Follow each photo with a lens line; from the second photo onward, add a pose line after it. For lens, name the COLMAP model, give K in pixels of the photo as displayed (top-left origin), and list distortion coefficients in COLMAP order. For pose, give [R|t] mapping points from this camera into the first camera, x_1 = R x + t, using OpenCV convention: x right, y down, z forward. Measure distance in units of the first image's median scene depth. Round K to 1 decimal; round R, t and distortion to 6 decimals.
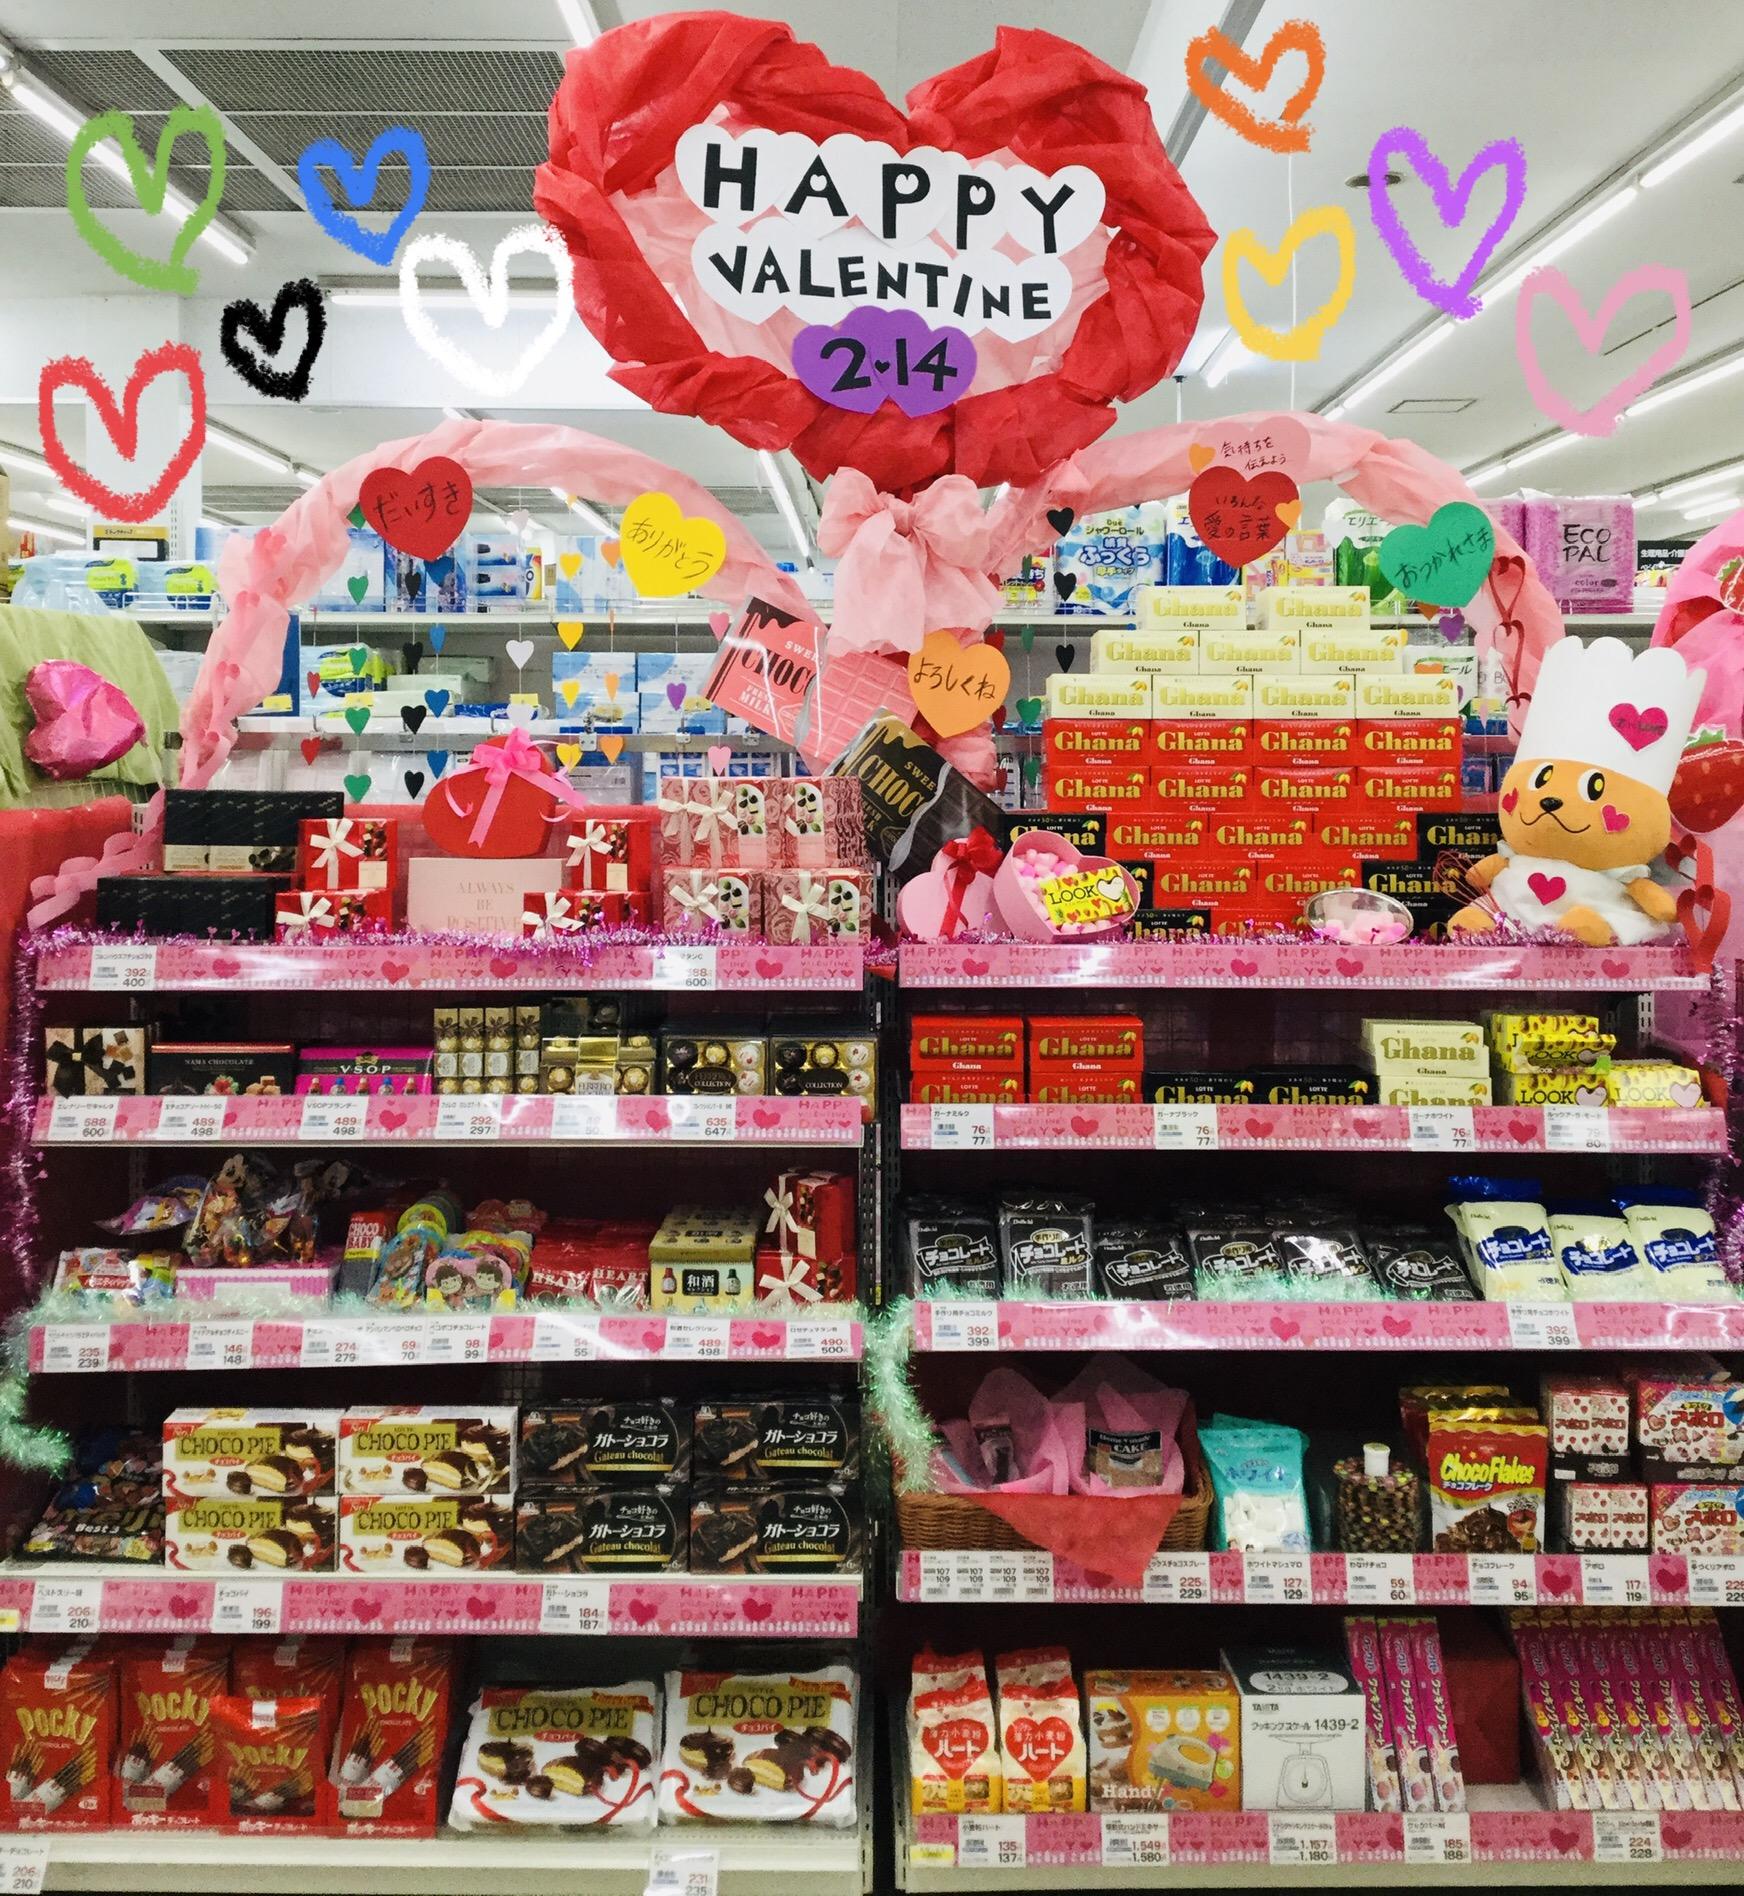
lens RADIAL K [[1956.8, 0, 872.0], [0, 1956.8, 948.0], [0, 0, 1]] dist [0.007956, 0.007799]
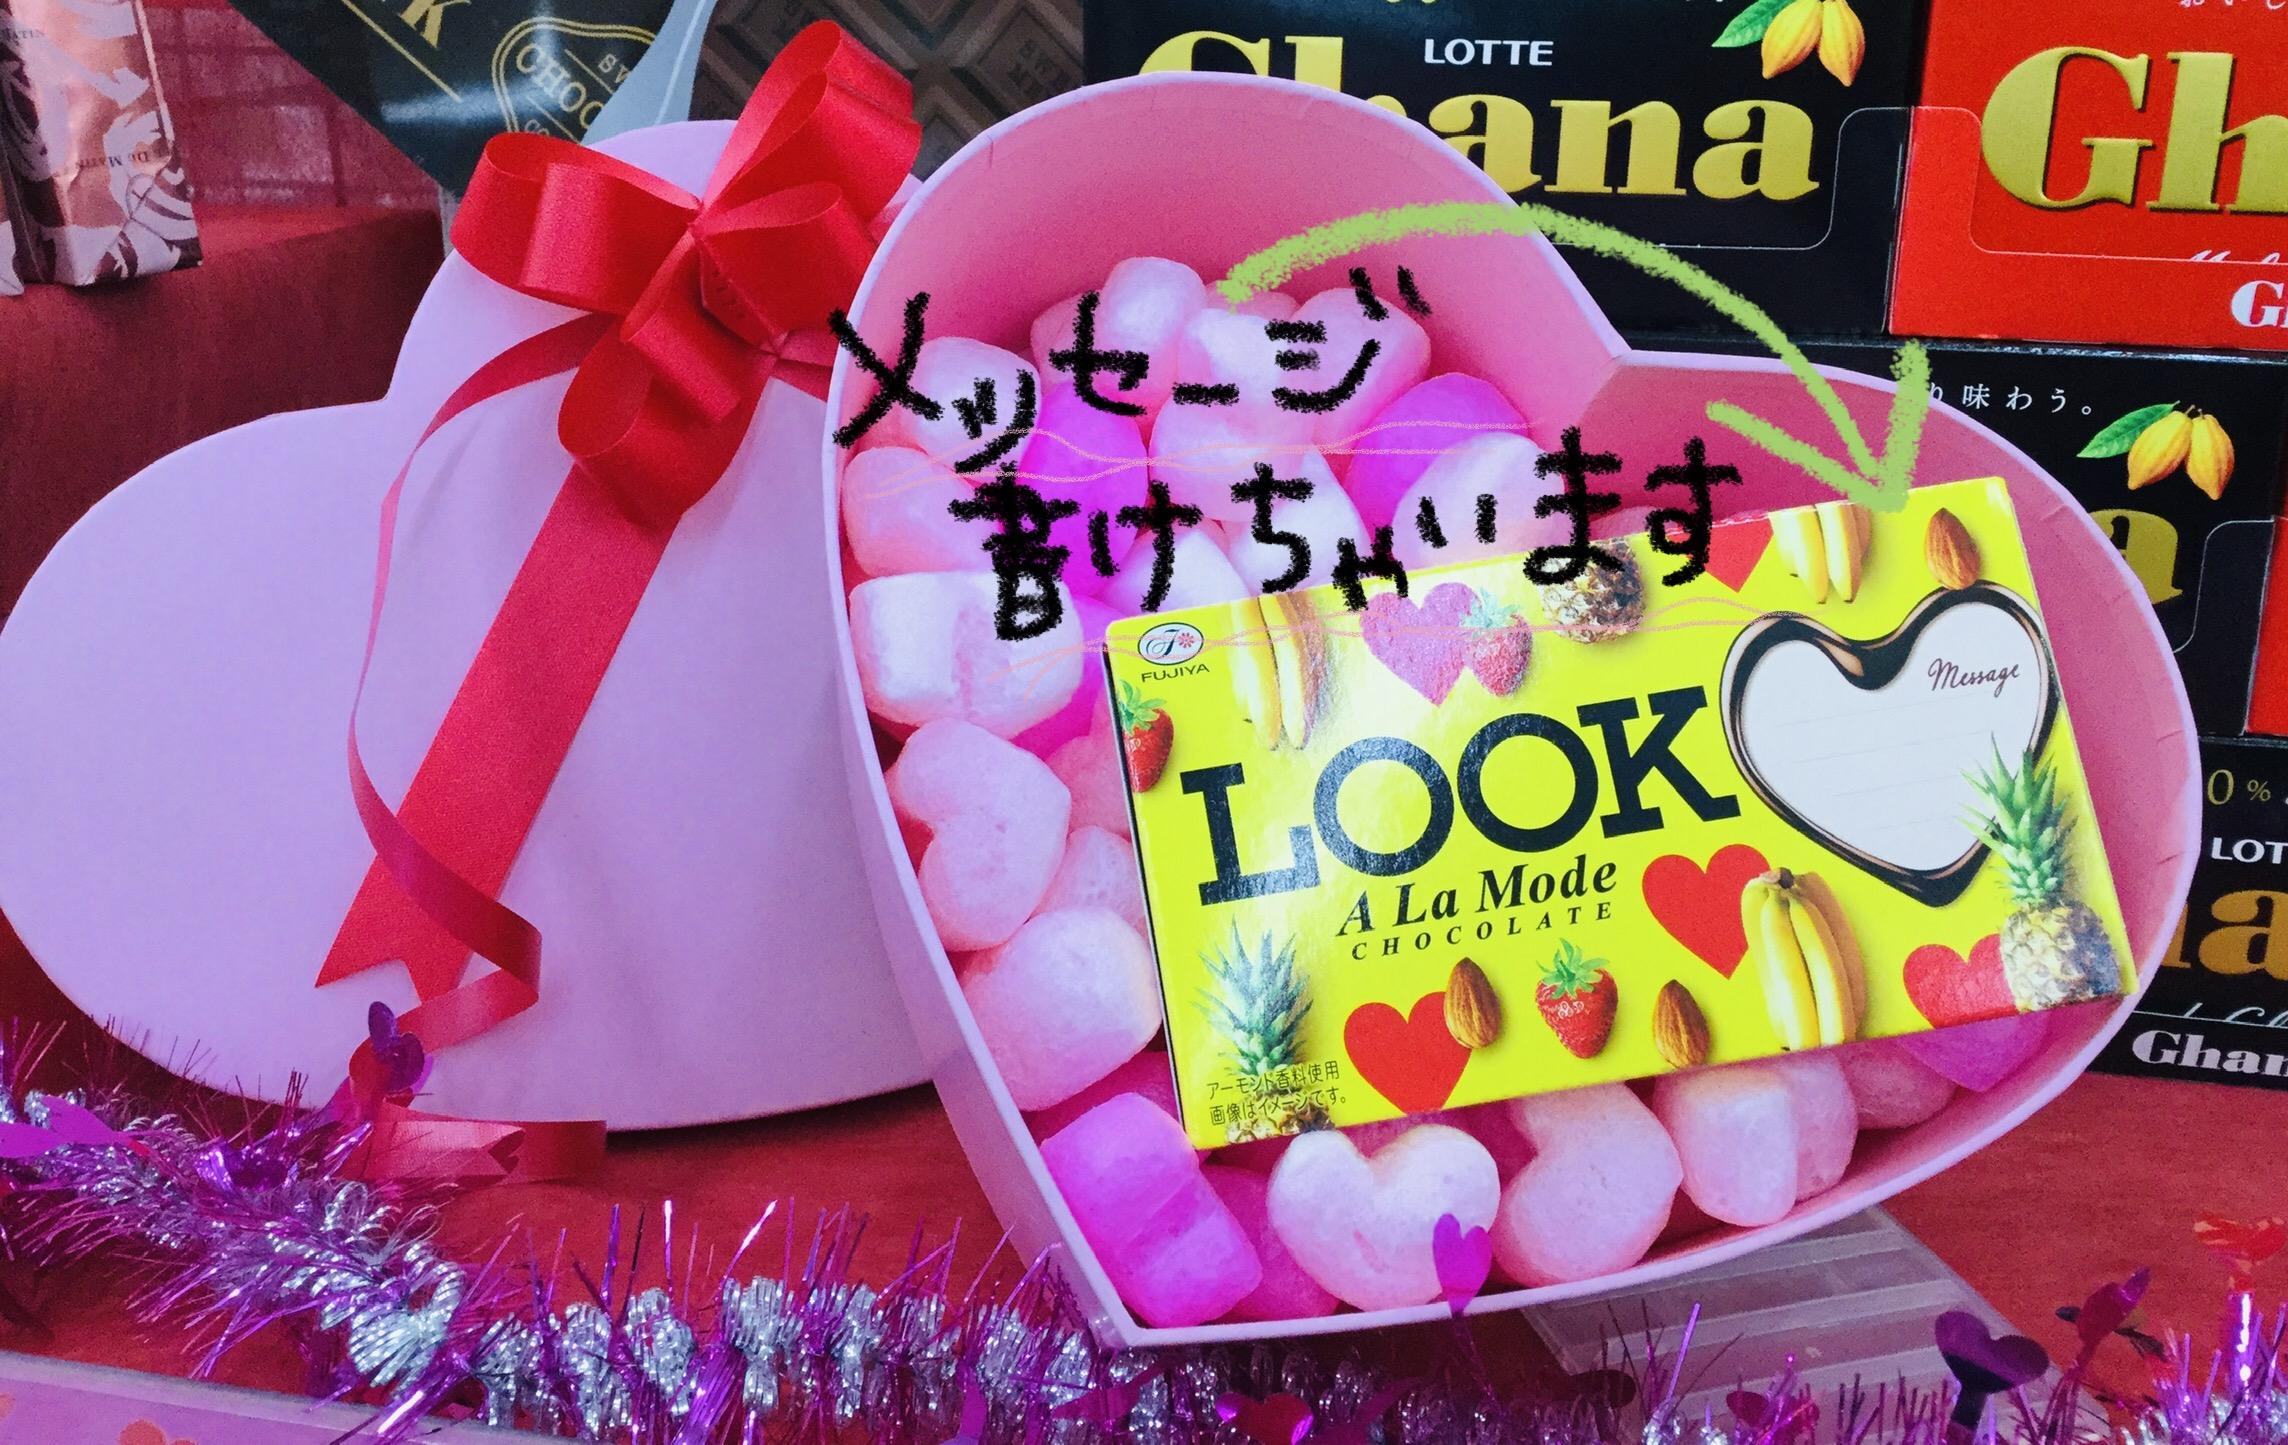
lens RADIAL K [[2154.2, 0, 1144.0], [0, 2154.2, 722.5], [0, 0, 1]] dist [0.003438, 0.002936]
pose [[0.975159, 0.077432, -0.207530, 0.109072], [-0.027180, 0.971658, 0.234822, -0.054133], [0.219831, -0.223348, 0.949626, 0.896928]]
